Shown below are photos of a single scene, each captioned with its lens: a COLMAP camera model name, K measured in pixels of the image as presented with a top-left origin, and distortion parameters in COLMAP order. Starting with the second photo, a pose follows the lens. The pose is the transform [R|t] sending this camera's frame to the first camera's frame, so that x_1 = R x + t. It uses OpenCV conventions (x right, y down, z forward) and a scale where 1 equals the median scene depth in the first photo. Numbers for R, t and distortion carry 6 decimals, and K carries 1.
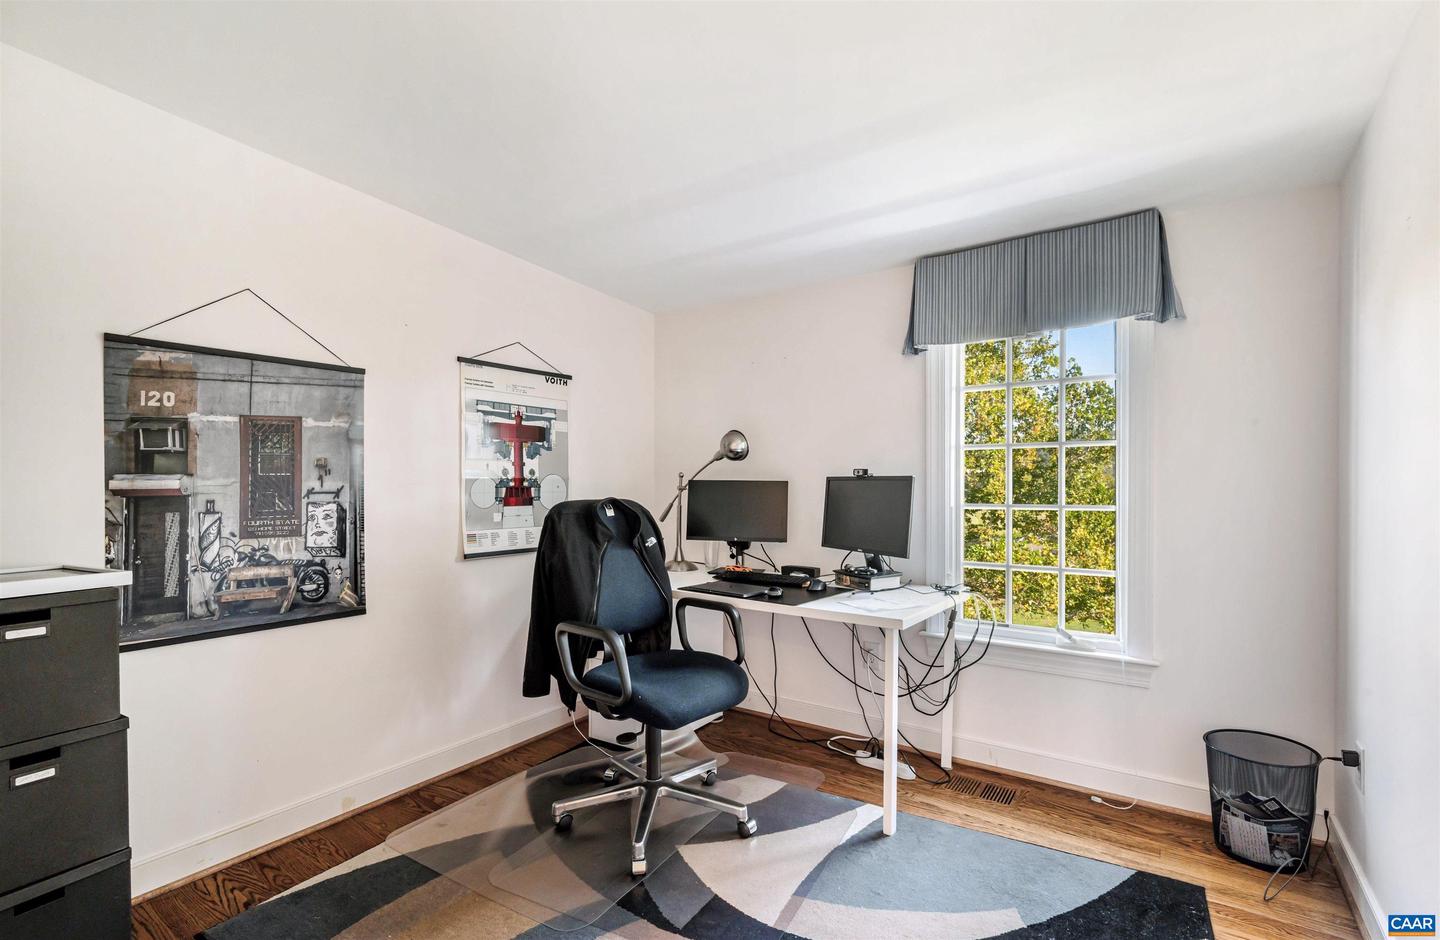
lens RADIAL K [[664.5, 0, 718.9], [0, 664.5, 474.4], [0, 0, 1]] dist [-0.000986, -0.000023]
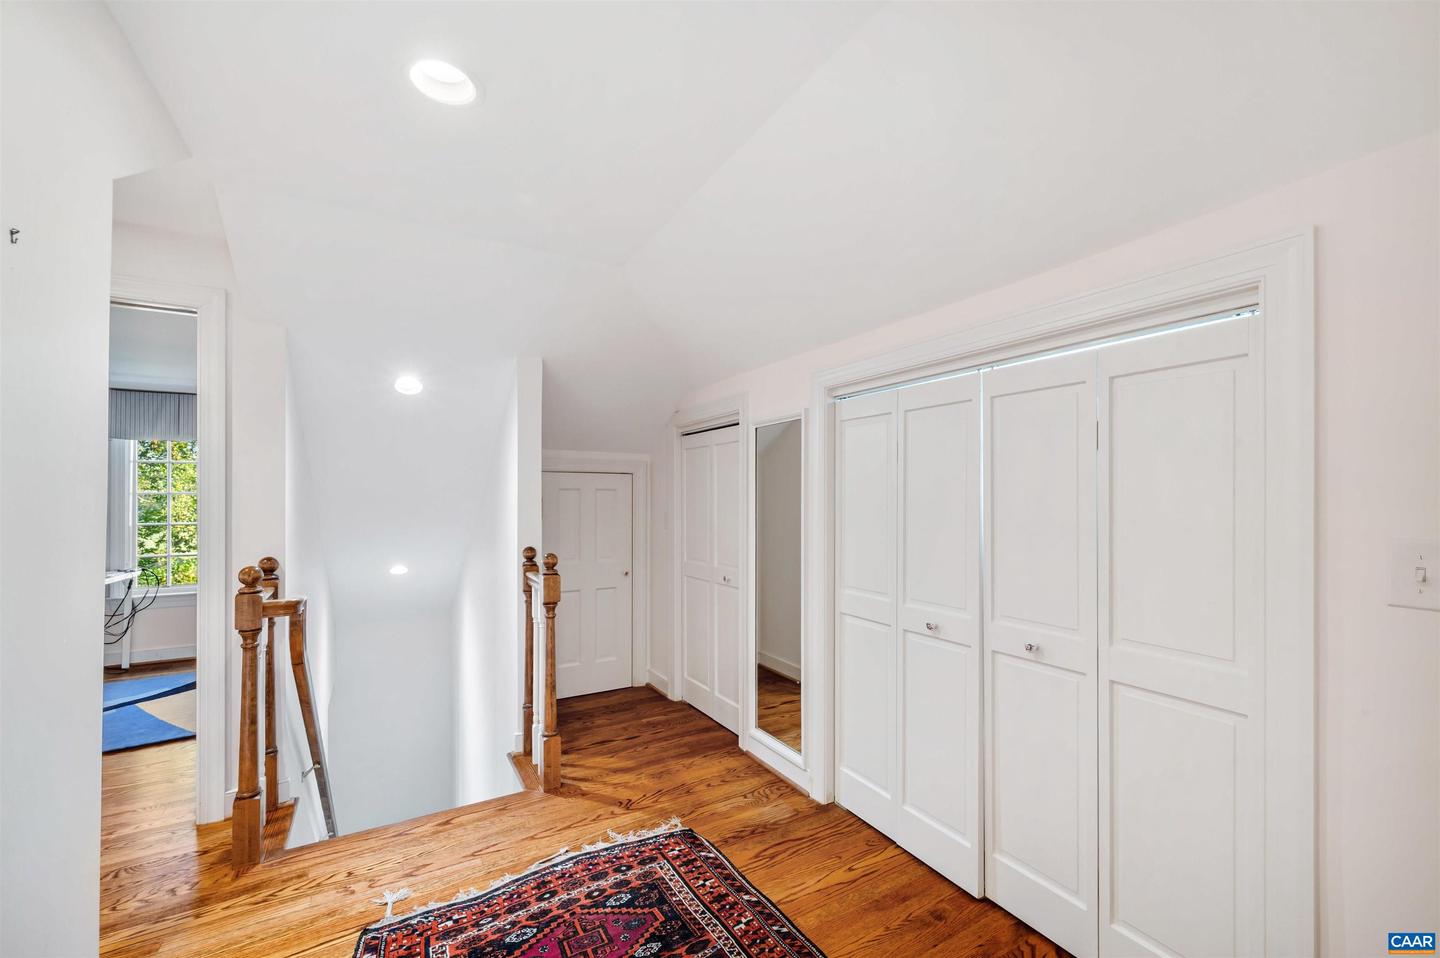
lens RADIAL K [[579.3, 0, 716.8], [0, 579.3, 489.7], [0, 0, 1]] dist [0.000244, 0.000555]
pose [[0.416567, 0.003566, 0.909098, -0.421125], [0.002134, 0.999986, -0.004900, -0.035049], [-0.909103, 0.003981, 0.416553, -1.117688]]
